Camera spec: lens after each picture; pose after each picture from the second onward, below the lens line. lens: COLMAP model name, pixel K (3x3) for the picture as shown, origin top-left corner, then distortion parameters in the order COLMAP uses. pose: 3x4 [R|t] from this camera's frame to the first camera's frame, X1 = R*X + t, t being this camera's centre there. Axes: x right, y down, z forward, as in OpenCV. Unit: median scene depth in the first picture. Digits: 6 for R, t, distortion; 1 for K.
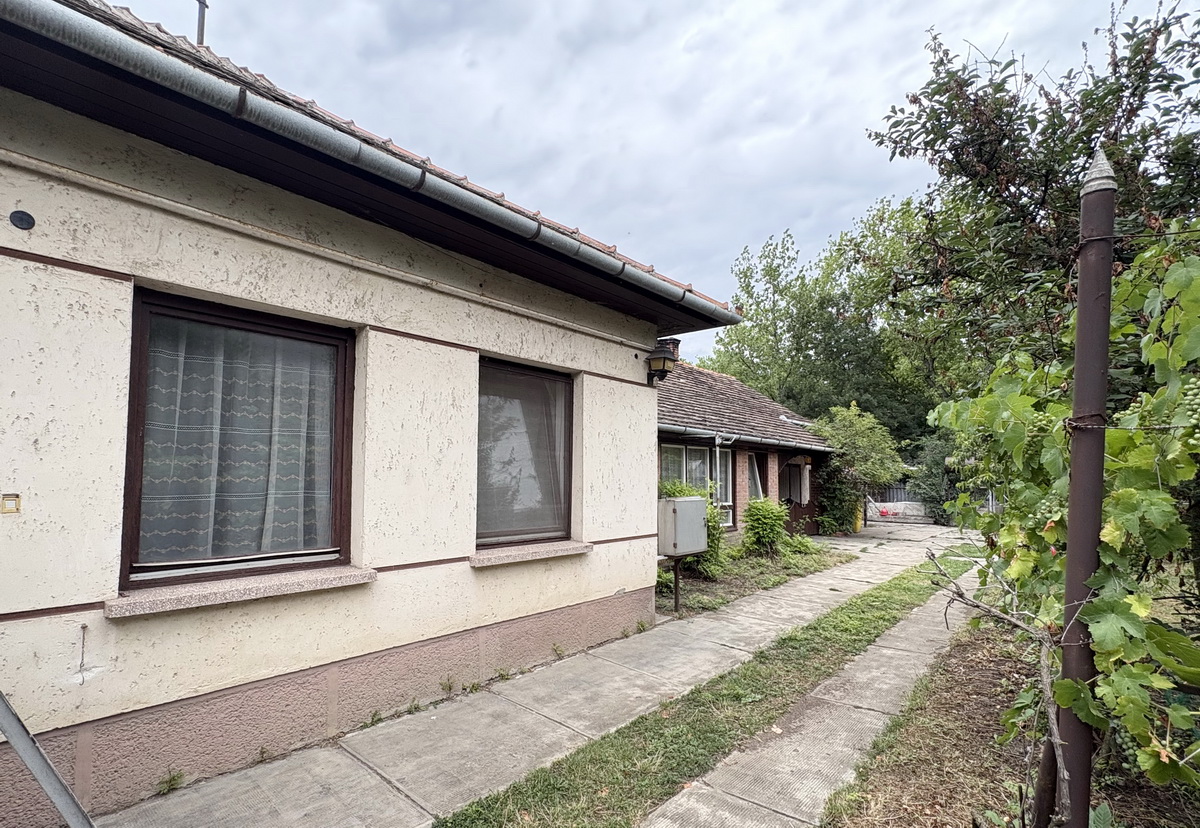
lens RADIAL K [[617.0, 0, 592.2], [0, 617.0, 457.0], [0, 0, 1]] dist [0.001495, 0.000048]
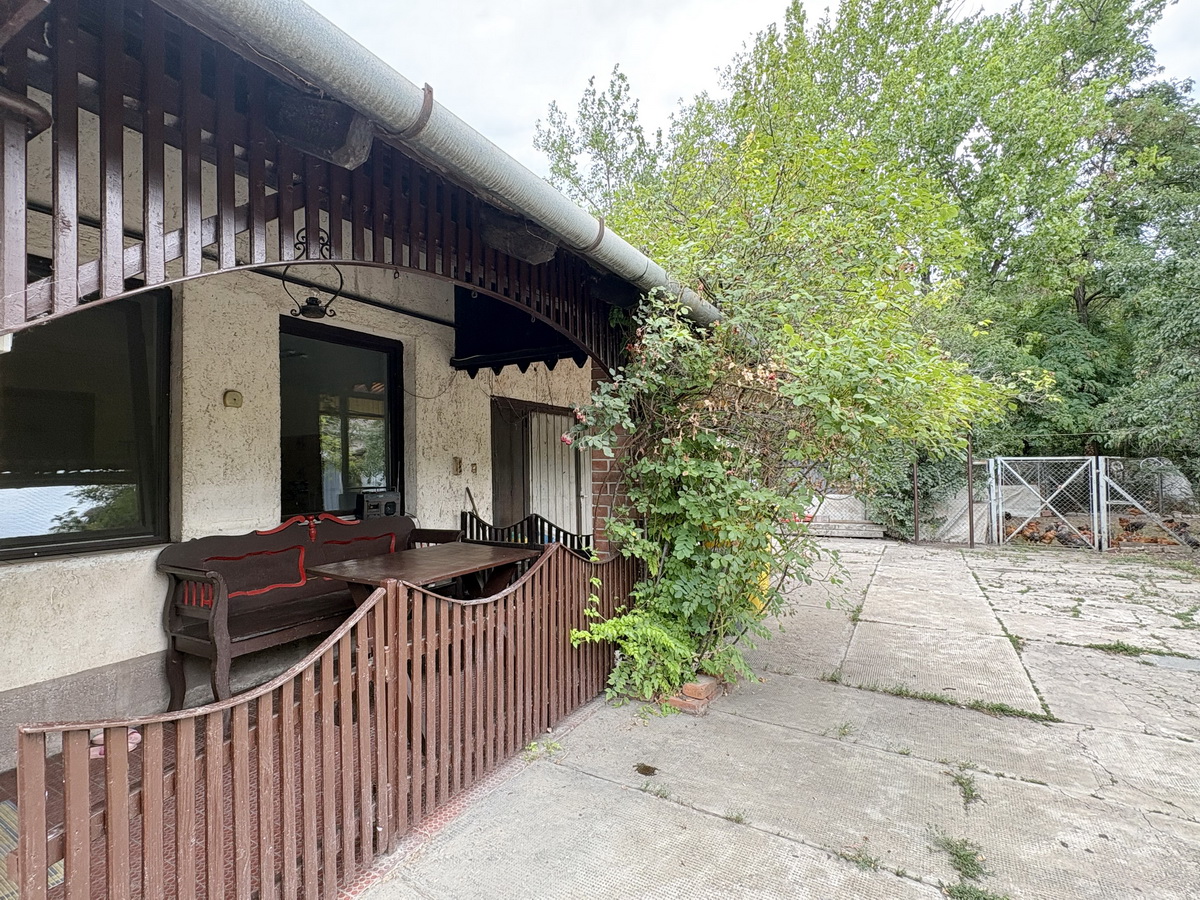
lens RADIAL K [[592.9, 0, 581.0], [0, 592.9, 447.2], [0, 0, 1]] dist [0.000259, 0.000903]
pose [[0.984861, -0.020785, 0.172096, 0.229541], [0.020009, 0.999780, 0.006239, 0.026710], [-0.172188, -0.002701, 0.985060, 0.567122]]
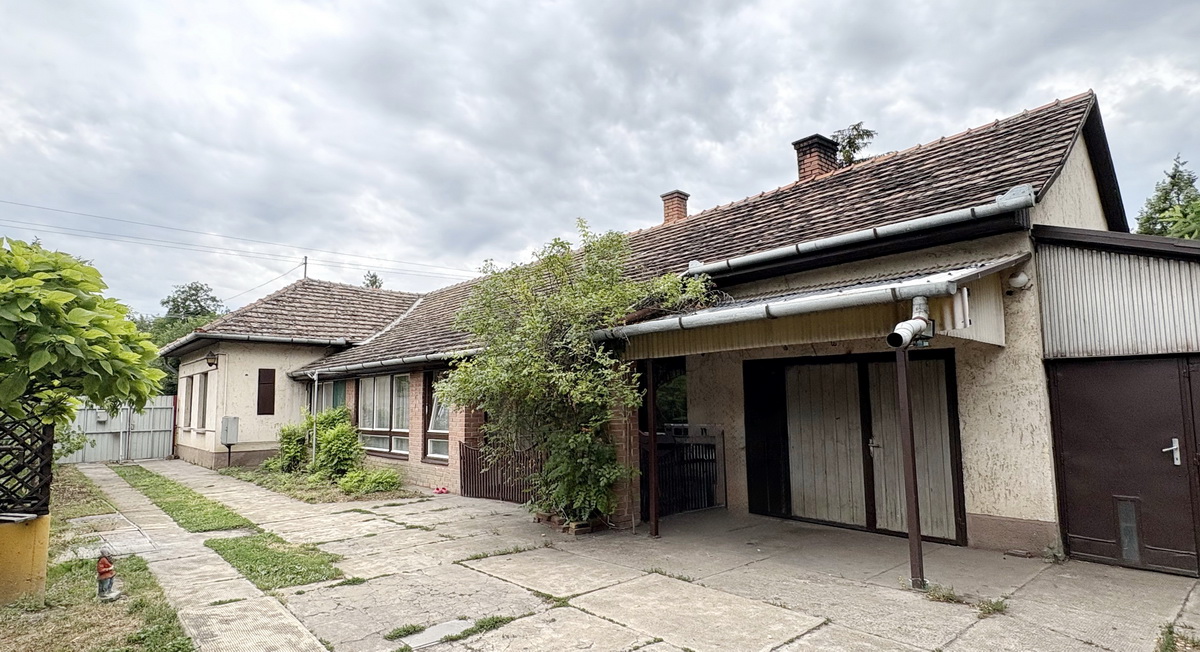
lens RADIAL K [[613.0, 0, 551.2], [0, 613.0, 347.8], [0, 0, 1]] dist [0.002144, 0.002311]
pose [[-0.211676, -0.095869, -0.972627, 0.626446], [0.039619, 0.993518, -0.106551, 0.032841], [0.976537, -0.061089, -0.206505, 0.790907]]
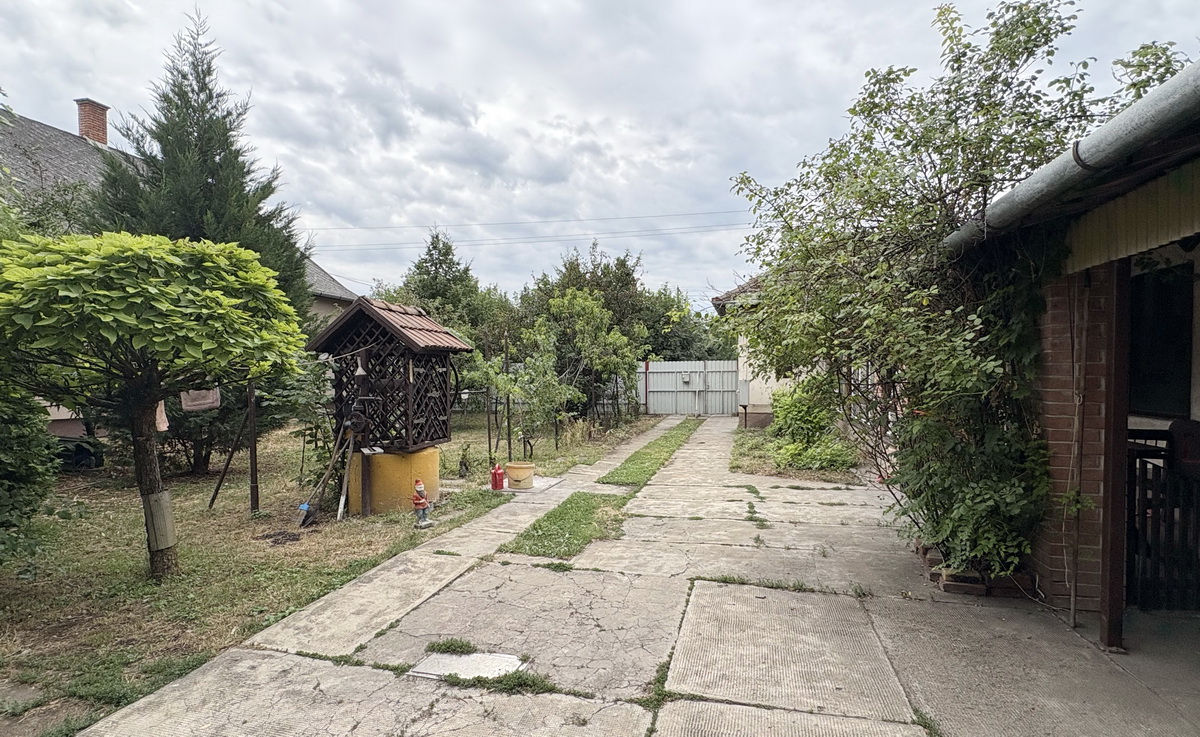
lens RADIAL K [[585.8, 0, 593.5], [0, 585.8, 409.5], [0, 0, 1]] dist [0.000191, 0.000835]
pose [[-0.912703, 0.022170, -0.408022, 0.470723], [0.011445, 0.999522, 0.028708, 0.035539], [0.408464, 0.021532, -0.912520, 0.847019]]
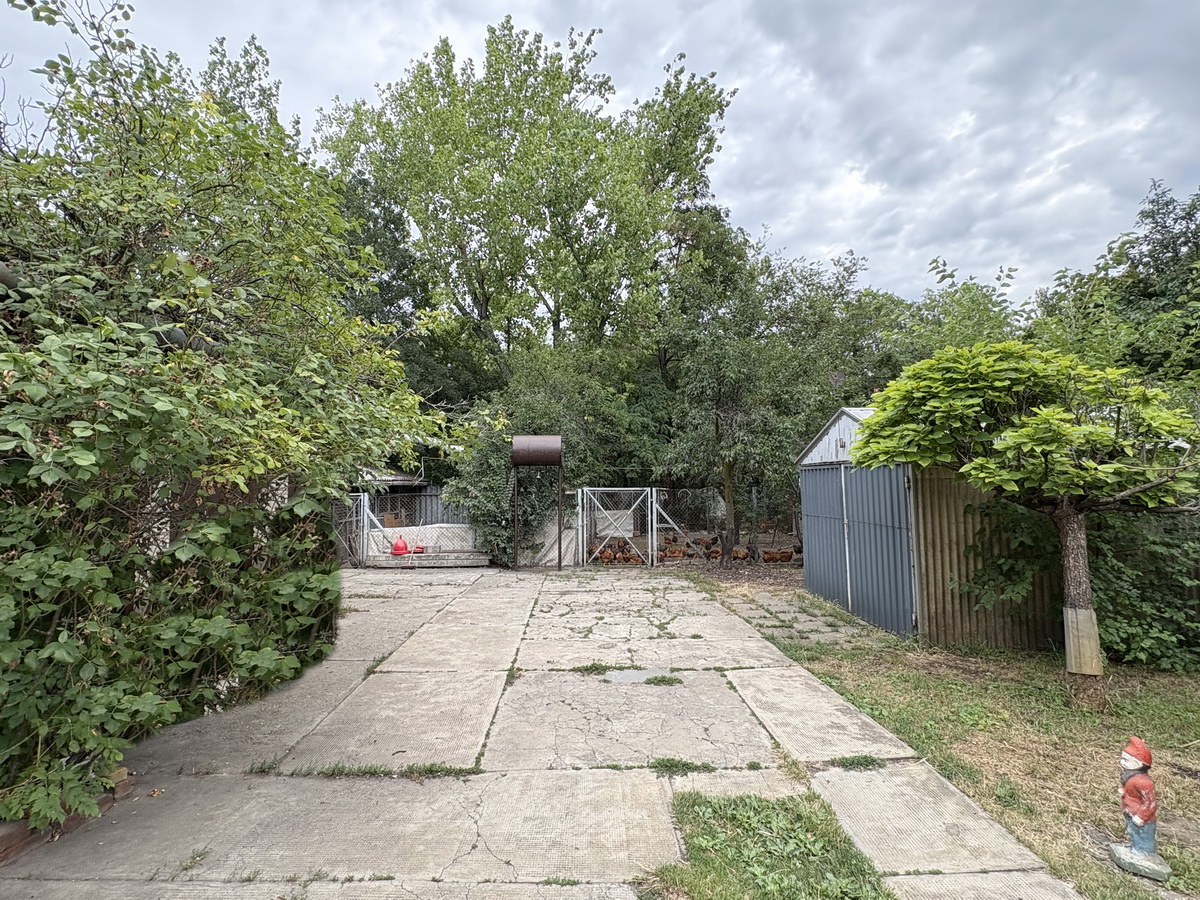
lens RADIAL K [[592.9, 0, 600.2], [0, 592.9, 444.4], [0, 0, 1]] dist [0.000259, 0.000903]
pose [[0.752826, 0.026922, 0.657669, 0.294577], [-0.004606, 0.999354, -0.035637, 0.024512], [-0.658203, 0.023799, 0.752464, 0.564157]]
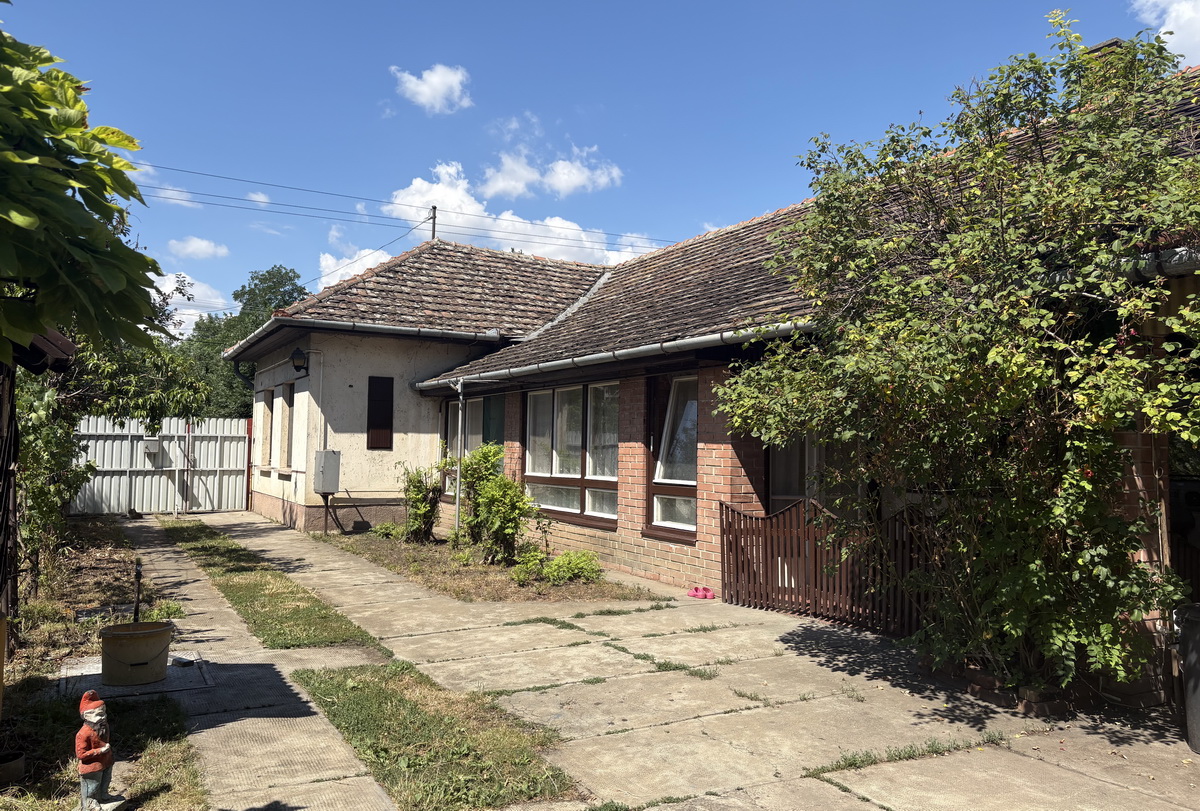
lens RADIAL K [[887.1, 0, 605.4], [0, 887.1, 403.5], [0, 0, 1]] dist [0.028534, -0.006956]
pose [[-0.376218, -0.060566, -0.924549, 0.544693], [0.013341, 0.997404, -0.070768, 0.035957], [0.926435, -0.038959, -0.374433, 0.718959]]
